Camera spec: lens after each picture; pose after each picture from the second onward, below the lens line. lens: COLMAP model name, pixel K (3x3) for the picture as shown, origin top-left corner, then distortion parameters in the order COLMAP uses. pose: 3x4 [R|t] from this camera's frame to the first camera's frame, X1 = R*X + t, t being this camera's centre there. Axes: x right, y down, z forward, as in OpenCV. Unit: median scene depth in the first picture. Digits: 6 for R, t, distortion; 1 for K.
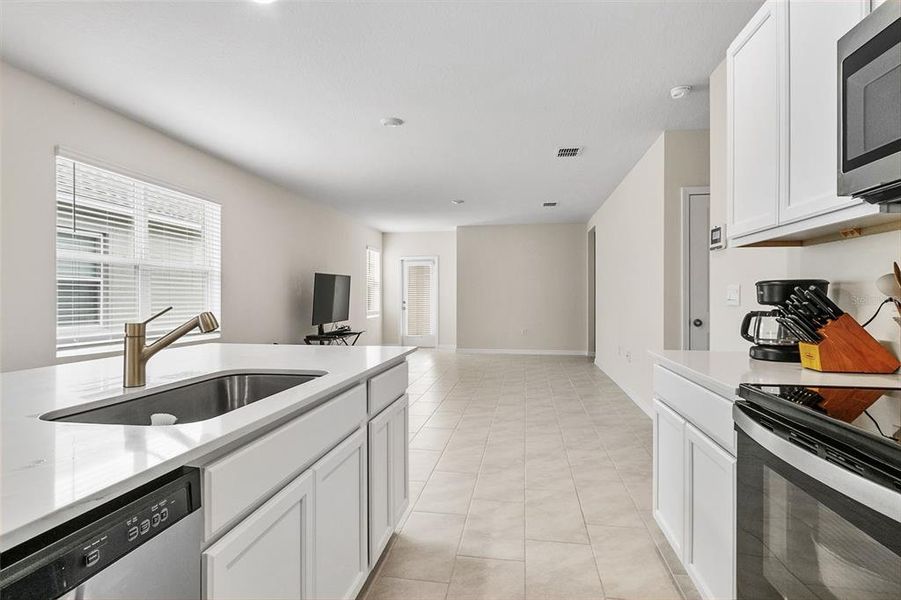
lens RADIAL K [[478.7, 0, 449.9], [0, 478.7, 297.0], [0, 0, 1]] dist [0.019640, -0.000165]
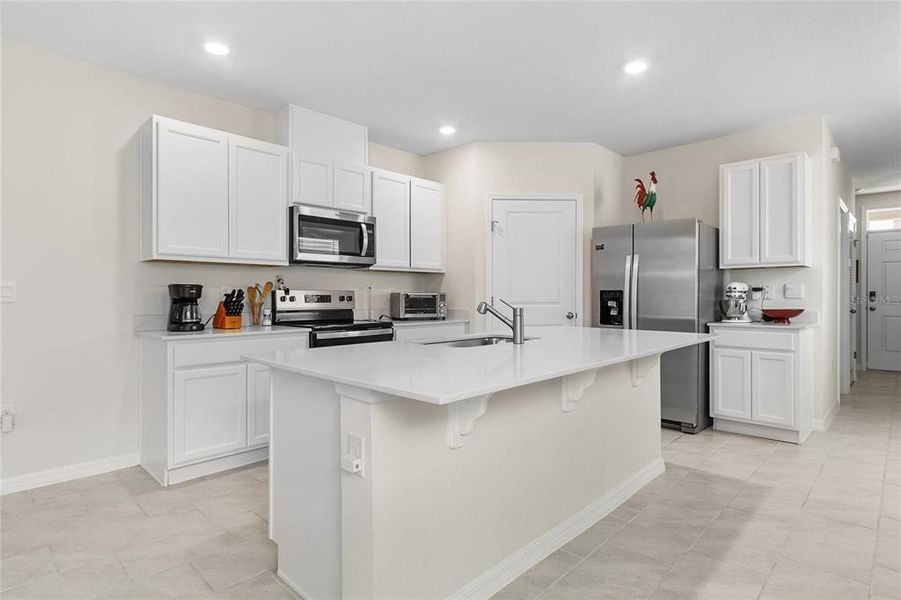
lens RADIAL K [[478.7, 0, 449.9], [0, 478.7, 297.0], [0, 0, 1]] dist [0.019640, -0.000165]
pose [[-0.815709, 0.004232, 0.578448, -1.000286], [0.004355, 0.999990, -0.001175, 0.015975], [-0.578447, 0.001560, -0.815719, 1.763325]]
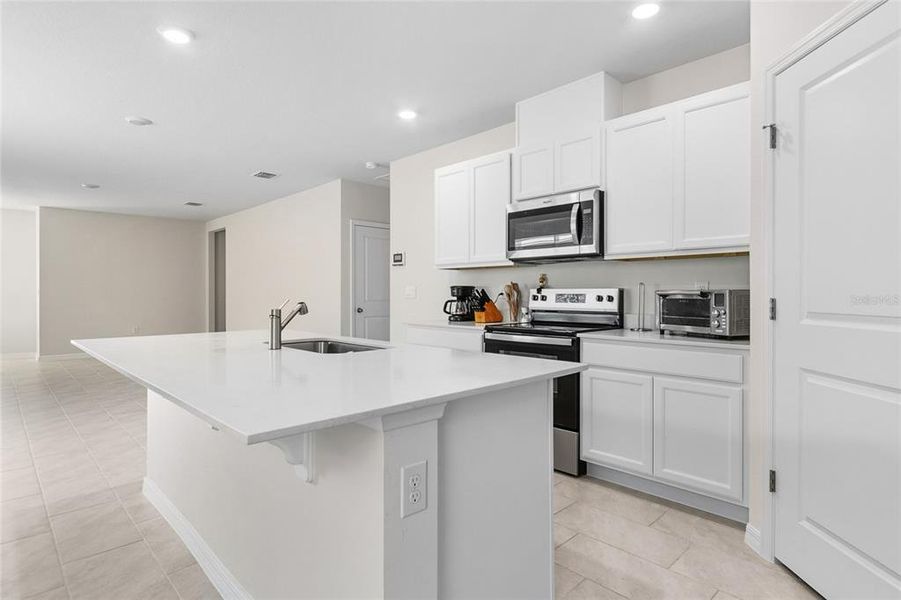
lens RADIAL K [[478.7, 0, 449.9], [0, 478.7, 297.0], [0, 0, 1]] dist [0.019640, -0.000165]
pose [[0.613263, -0.004235, 0.789868, -1.051766], [-0.001519, 0.999977, 0.006541, 0.003128], [-0.789878, -0.005211, 0.613242, -0.310283]]
